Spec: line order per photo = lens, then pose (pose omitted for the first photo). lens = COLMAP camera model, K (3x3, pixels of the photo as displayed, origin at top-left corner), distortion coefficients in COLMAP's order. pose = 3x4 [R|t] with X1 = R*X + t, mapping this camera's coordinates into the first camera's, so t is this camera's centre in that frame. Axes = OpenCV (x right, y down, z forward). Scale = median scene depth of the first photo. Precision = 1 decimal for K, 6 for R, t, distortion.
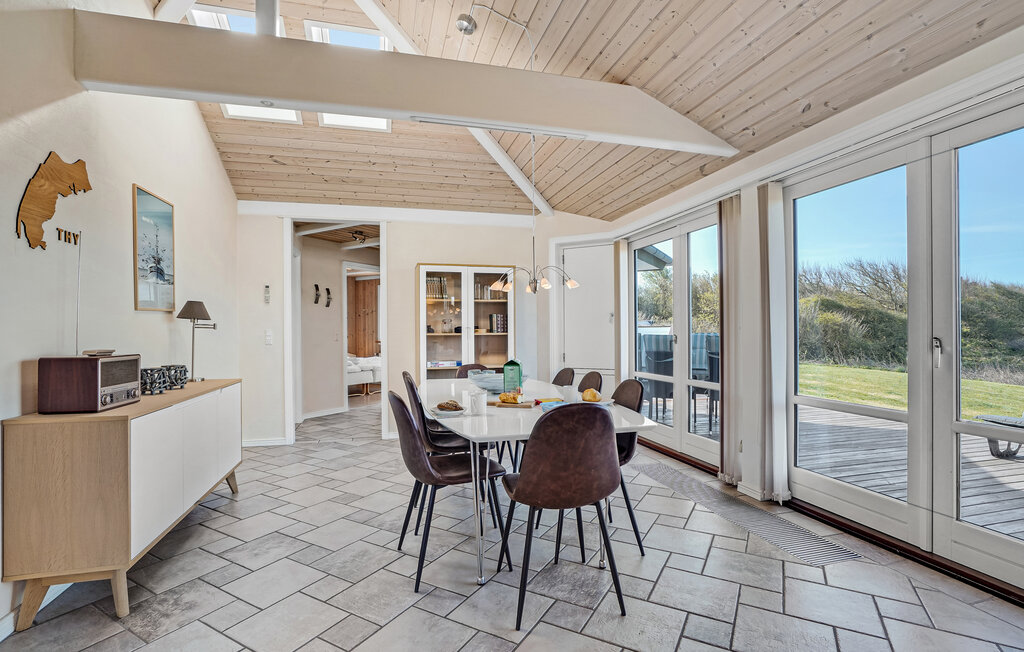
lens RADIAL K [[477.1, 0, 509.7], [0, 477.1, 339.0], [0, 0, 1]] dist [-0.051516, 0.024557]
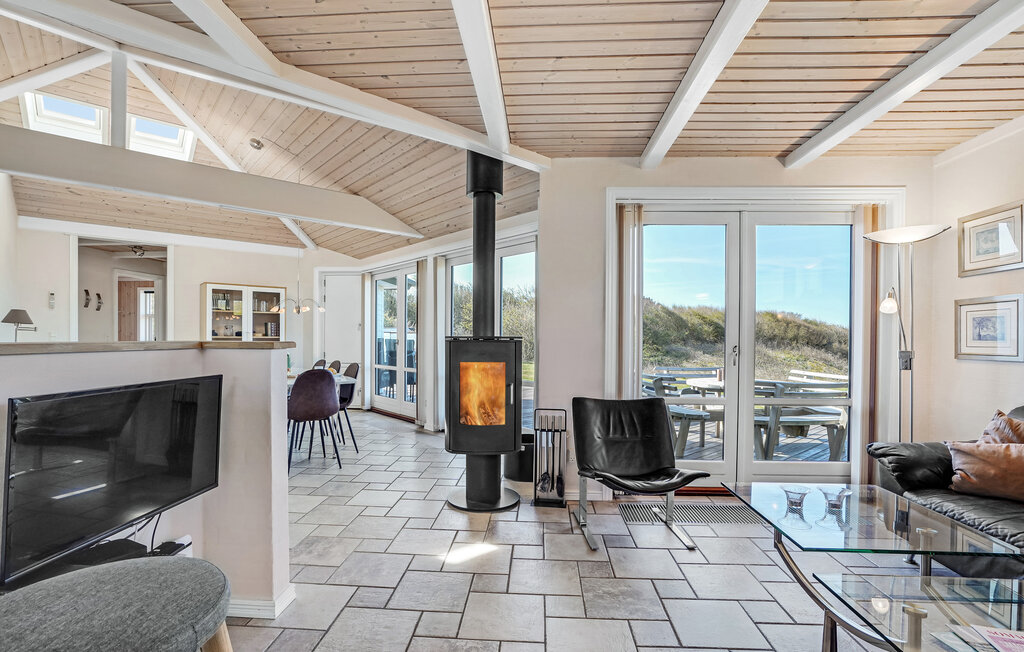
lens RADIAL K [[477.1, 0, 509.7], [0, 477.1, 339.0], [0, 0, 1]] dist [-0.051516, 0.024557]
pose [[0.897634, 0.009839, 0.440631, -0.008476], [-0.005644, 0.999925, -0.010830, 0.005005], [-0.440705, 0.007235, 0.897623, -0.506910]]
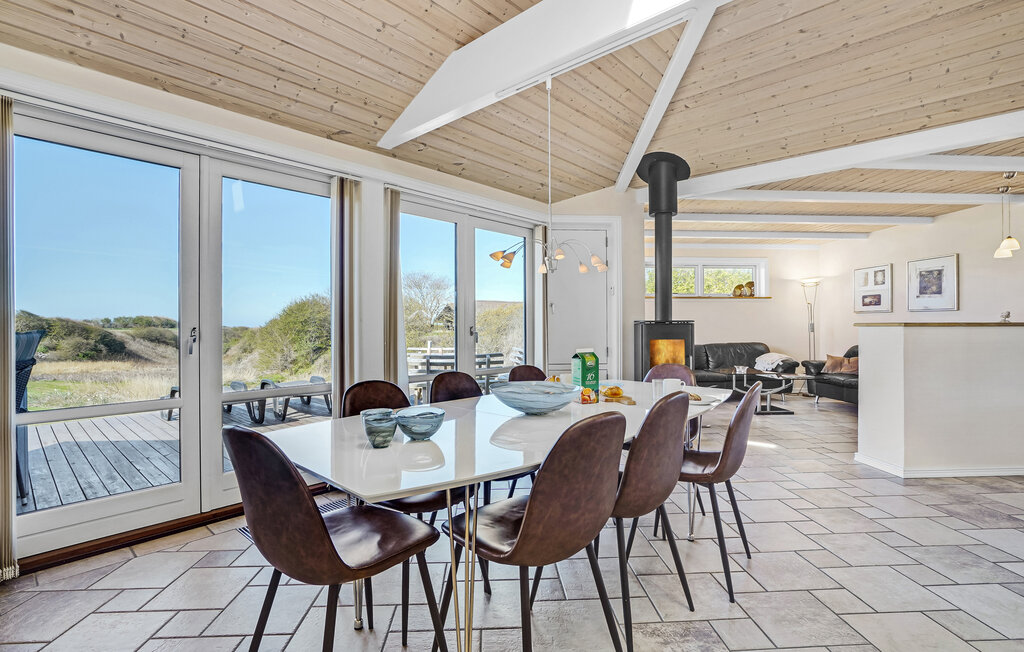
lens RADIAL K [[477.1, 0, 509.7], [0, 477.1, 339.0], [0, 0, 1]] dist [-0.051516, 0.024557]
pose [[-0.534130, -0.015695, 0.845257, -0.355630], [0.020204, 0.999305, 0.031322, -0.005500], [-0.845161, 0.033807, -0.533442, 0.891151]]
